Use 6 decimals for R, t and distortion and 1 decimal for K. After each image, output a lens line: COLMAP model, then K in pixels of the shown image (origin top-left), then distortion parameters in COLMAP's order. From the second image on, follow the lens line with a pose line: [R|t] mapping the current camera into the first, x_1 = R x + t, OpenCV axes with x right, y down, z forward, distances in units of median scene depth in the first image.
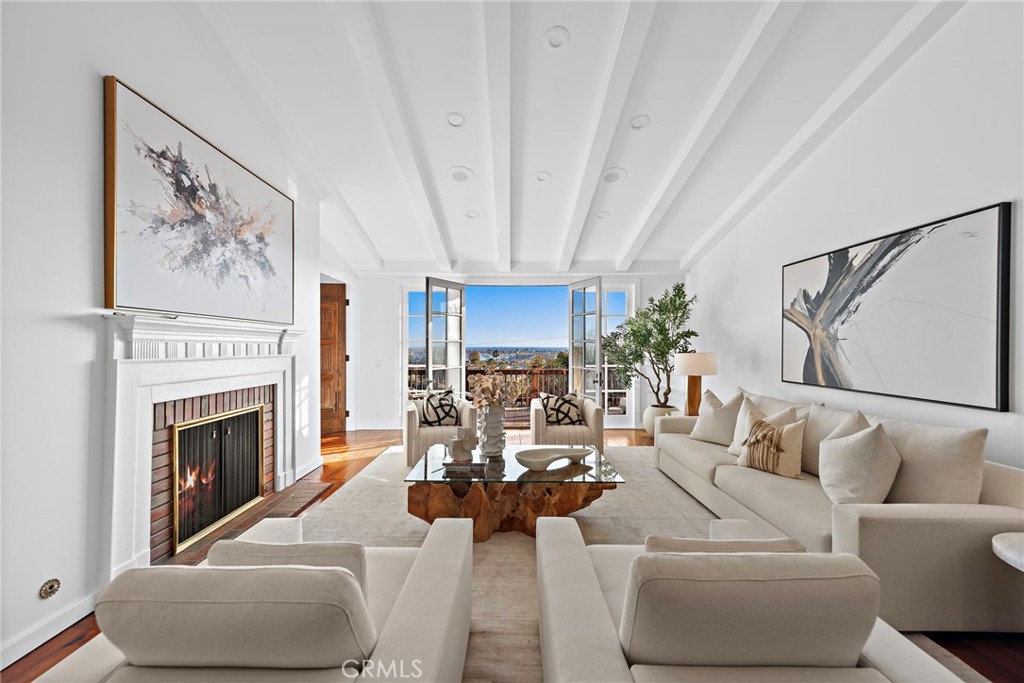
lens RADIAL K [[405.9, 0, 512.7], [0, 405.9, 349.3], [0, 0, 1]] dist [0.015023, -0.000189]
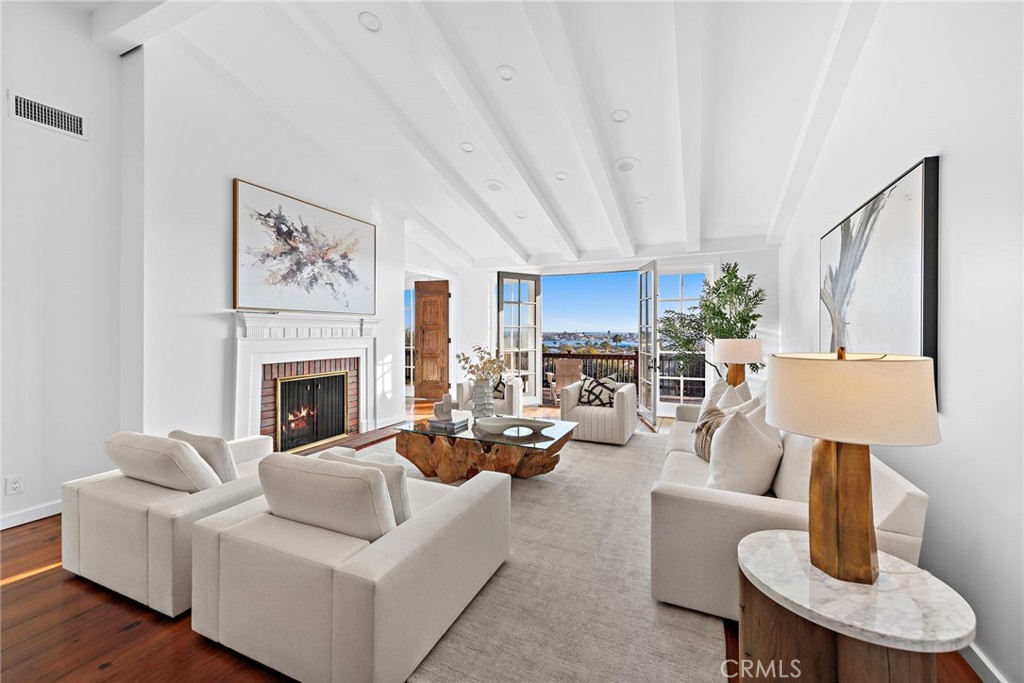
lens RADIAL K [[407.2, 0, 516.6], [0, 407.2, 336.6], [0, 0, 1]] dist [0.017618, -0.006864]
pose [[0.907611, 0.007752, -0.419742, 0.464976], [-0.005834, 0.999966, 0.005853, 0.001411], [0.419773, -0.002863, 0.907625, -0.052562]]
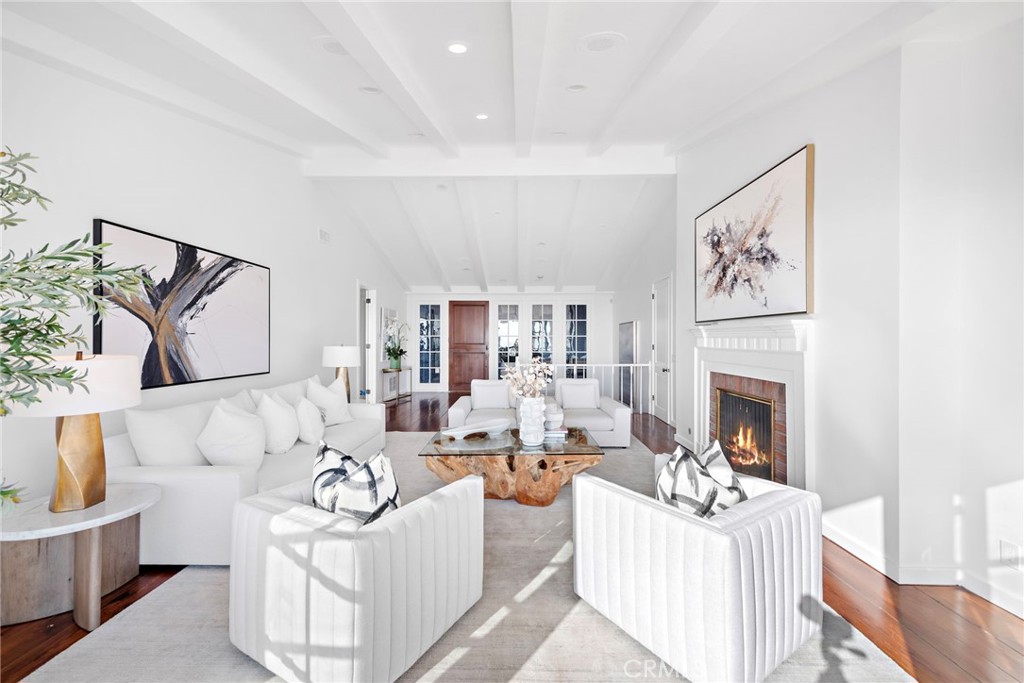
lens RADIAL K [[407.2, 0, 516.6], [0, 407.2, 336.6], [0, 0, 1]] dist [0.017618, -0.006864]
pose [[-0.999872, -0.000577, 0.016003, -0.023204], [-0.000541, 0.999997, 0.002250, -0.017098], [-0.016004, 0.002241, -0.999869, 1.709483]]
